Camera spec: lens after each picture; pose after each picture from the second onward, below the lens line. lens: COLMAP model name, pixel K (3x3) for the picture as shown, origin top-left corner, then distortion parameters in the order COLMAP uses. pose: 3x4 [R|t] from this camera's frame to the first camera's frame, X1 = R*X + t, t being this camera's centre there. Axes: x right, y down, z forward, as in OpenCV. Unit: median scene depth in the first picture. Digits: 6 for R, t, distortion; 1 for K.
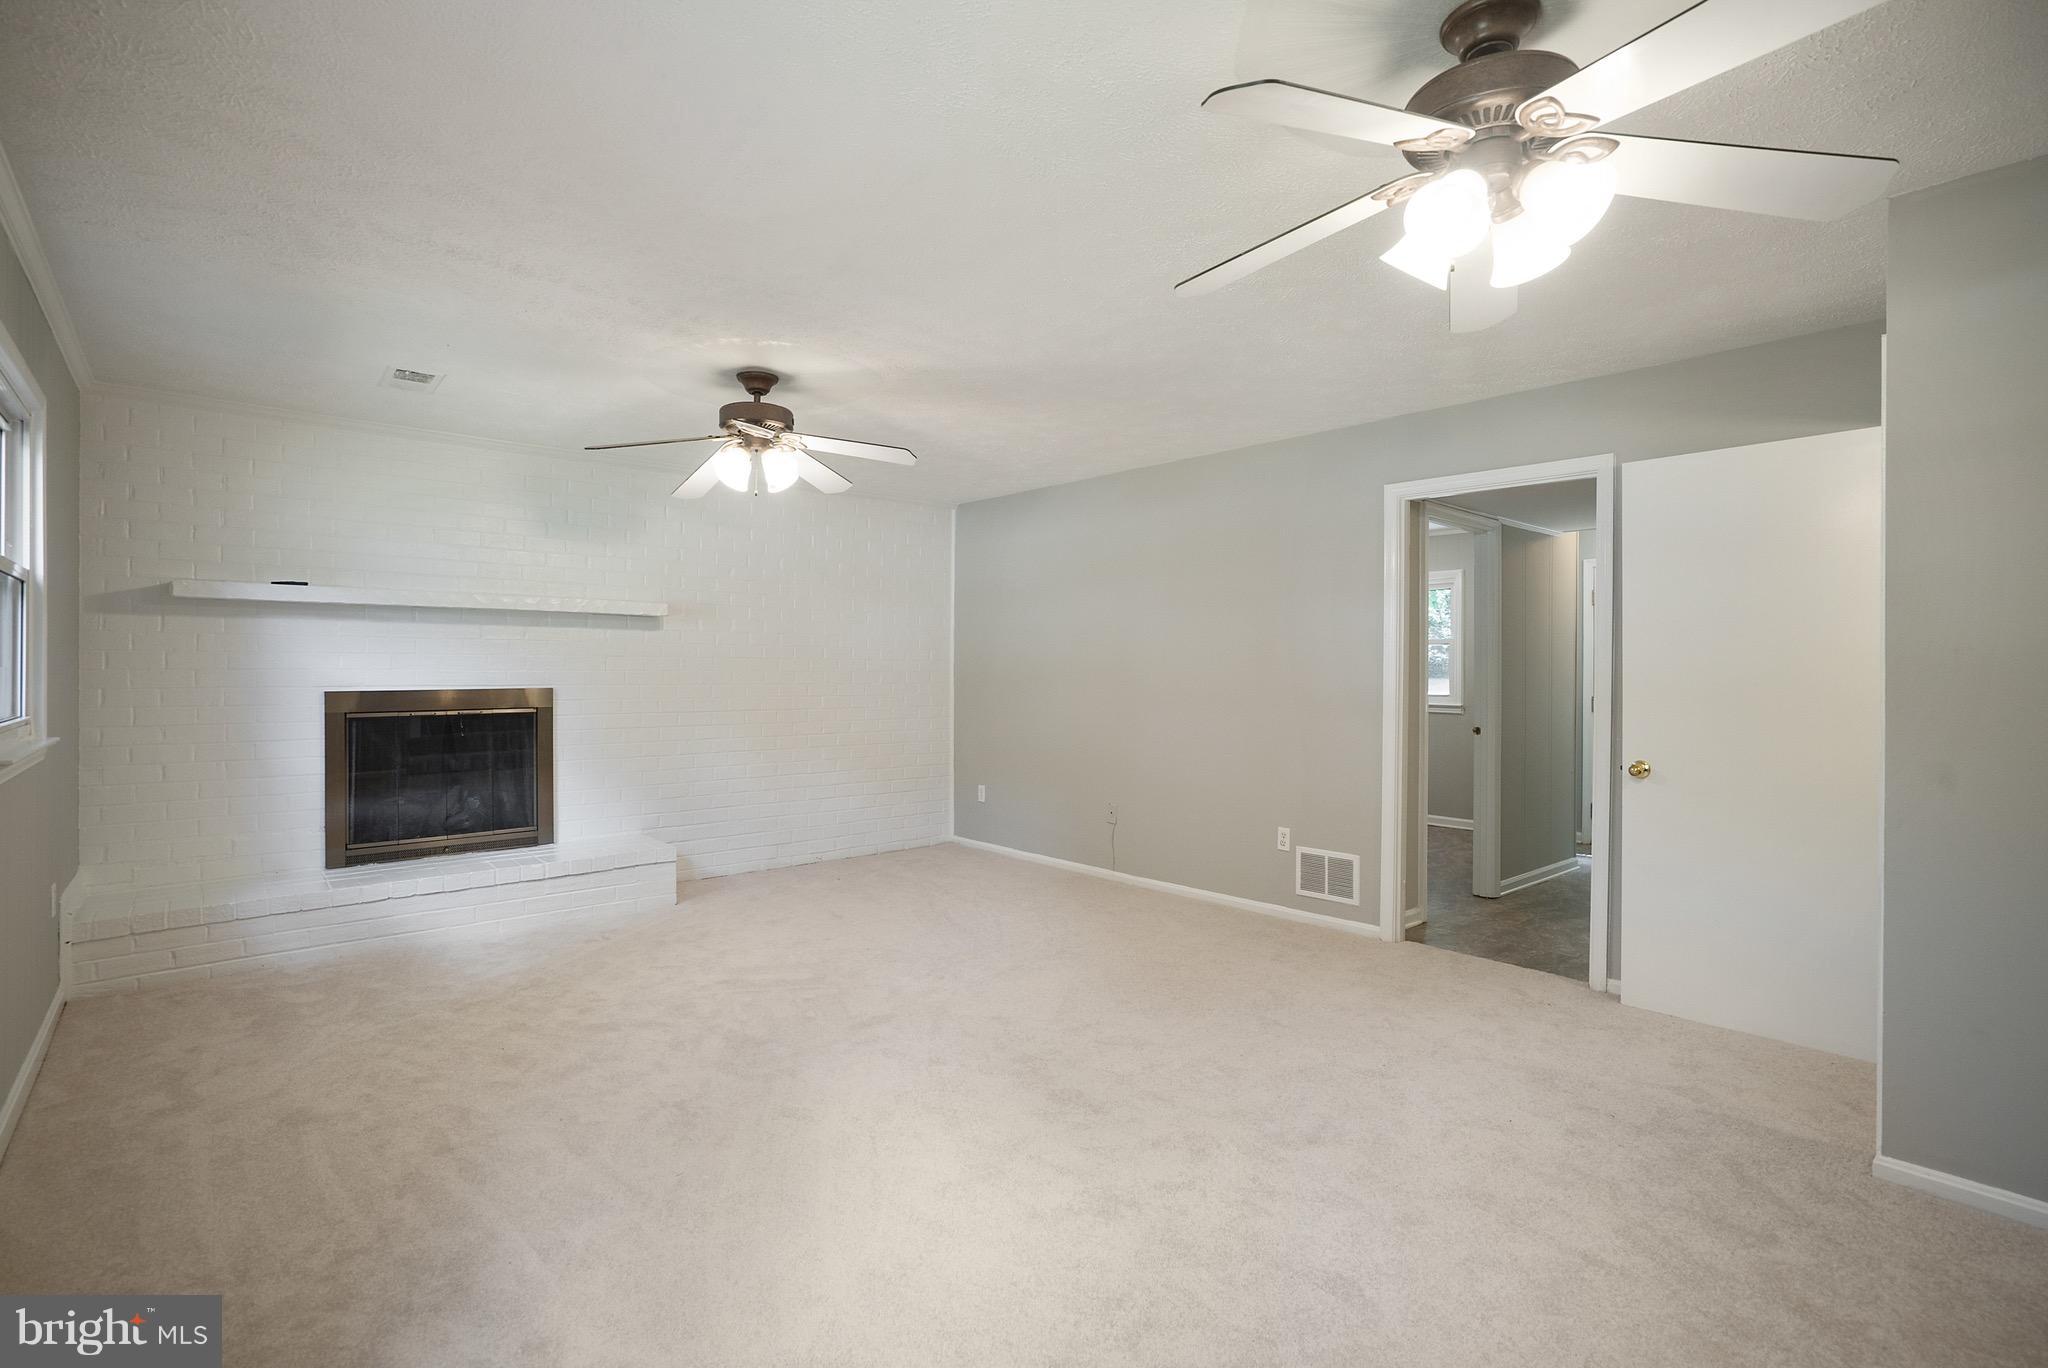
lens RADIAL K [[979.8, 0, 992.0], [0, 979.8, 656.5], [0, 0, 1]] dist [-0.044336, 0.024425]
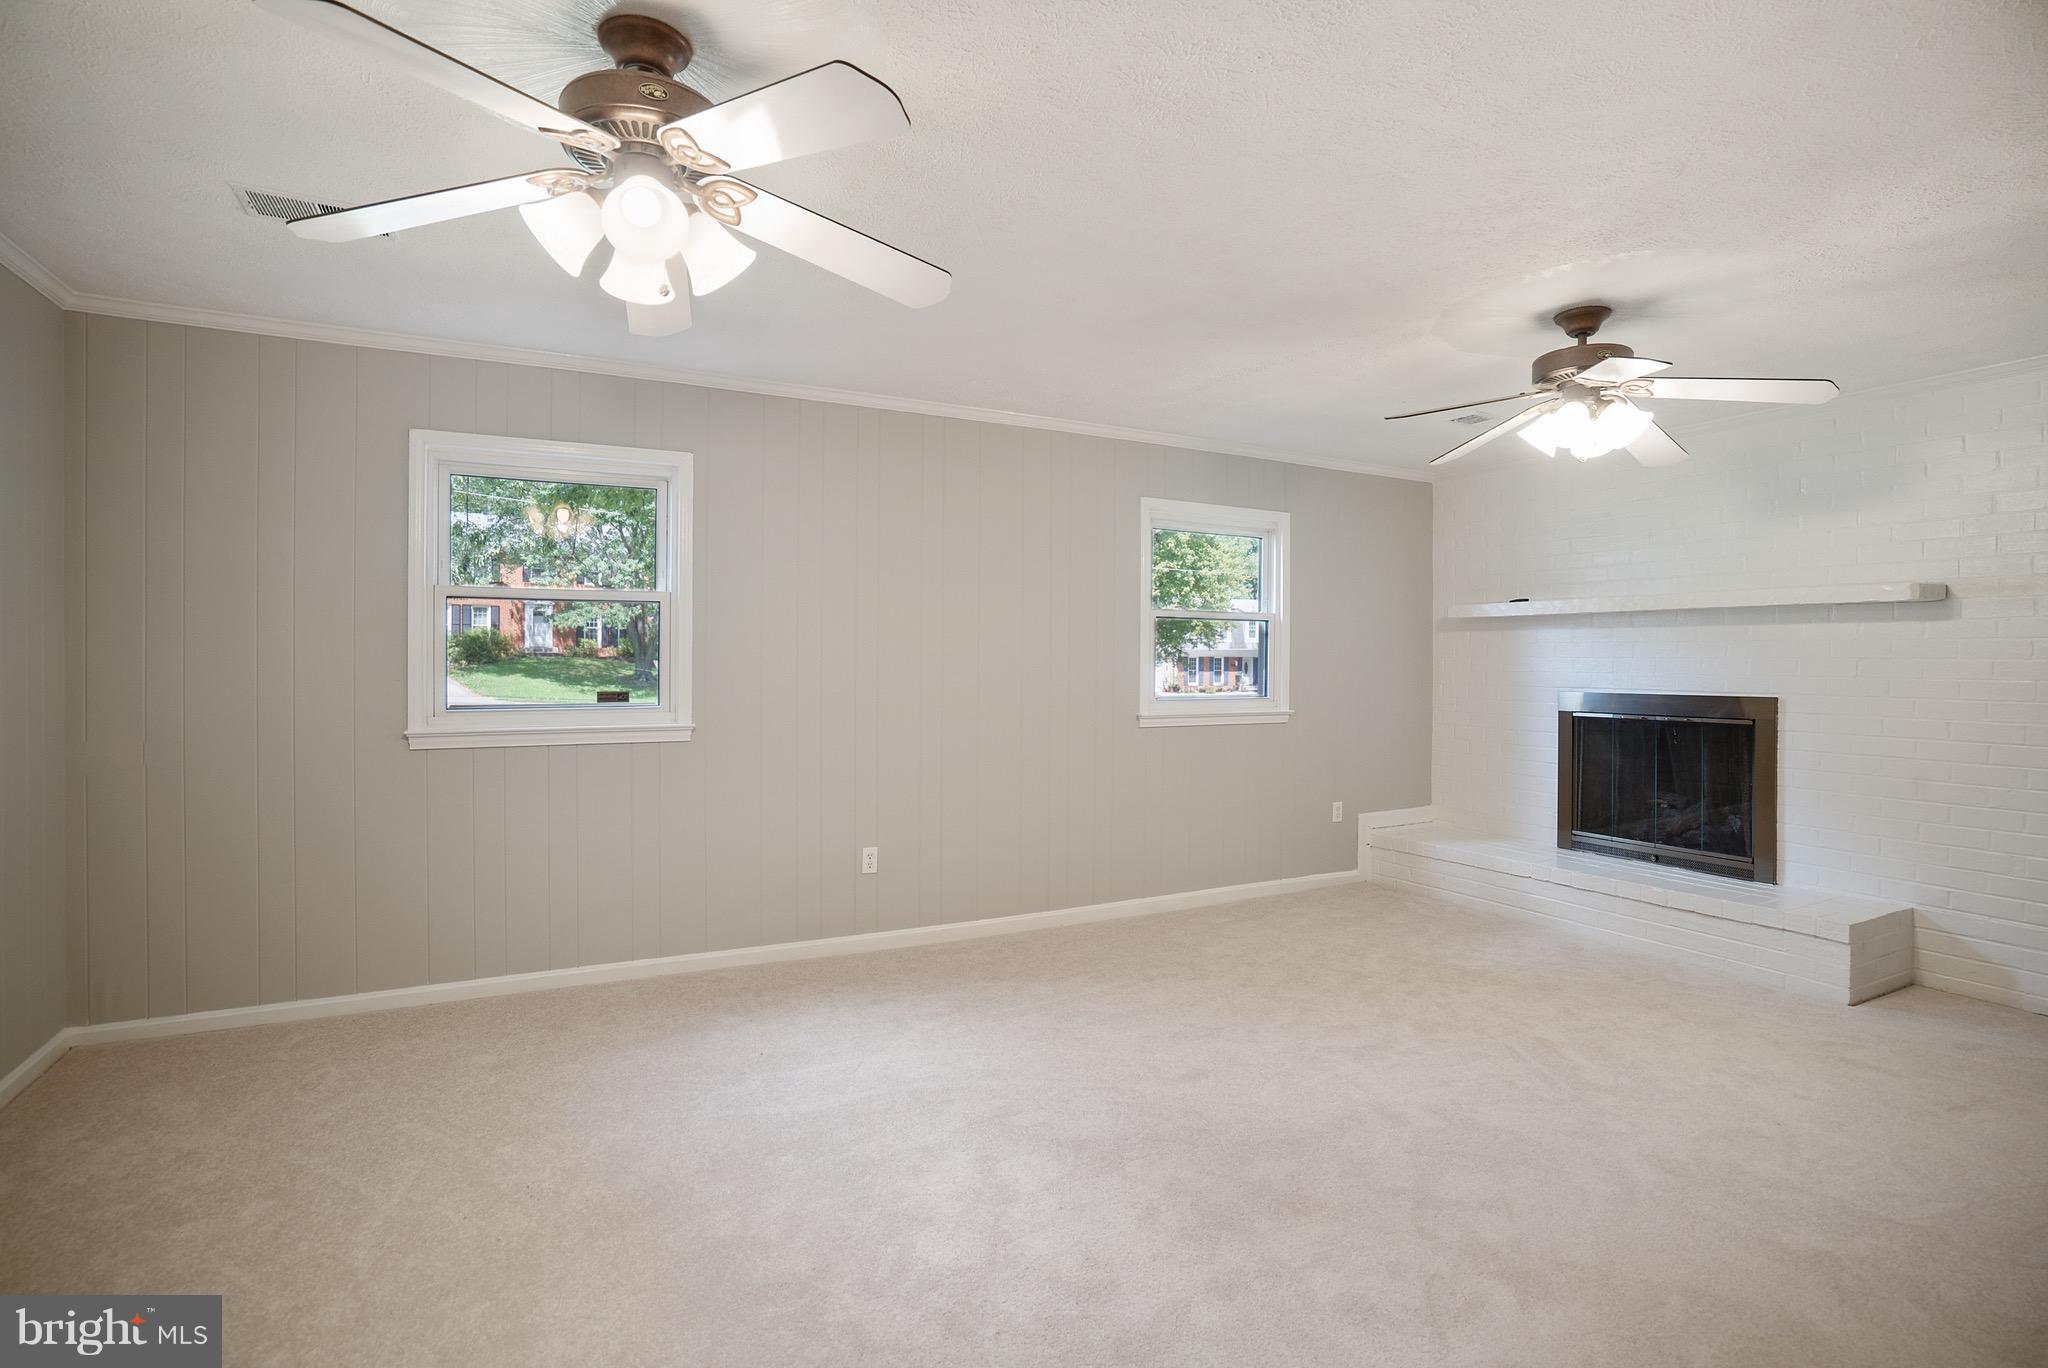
lens RADIAL K [[955.1, 0, 1017.2], [0, 955.1, 680.0], [0, 0, 1]] dist [-0.047189, 0.021770]
pose [[-0.200384, 0.014434, -0.979611, 0.489070], [0.007129, 0.999886, 0.013274, 0.002135], [0.979691, -0.004324, -0.200464, 0.558697]]
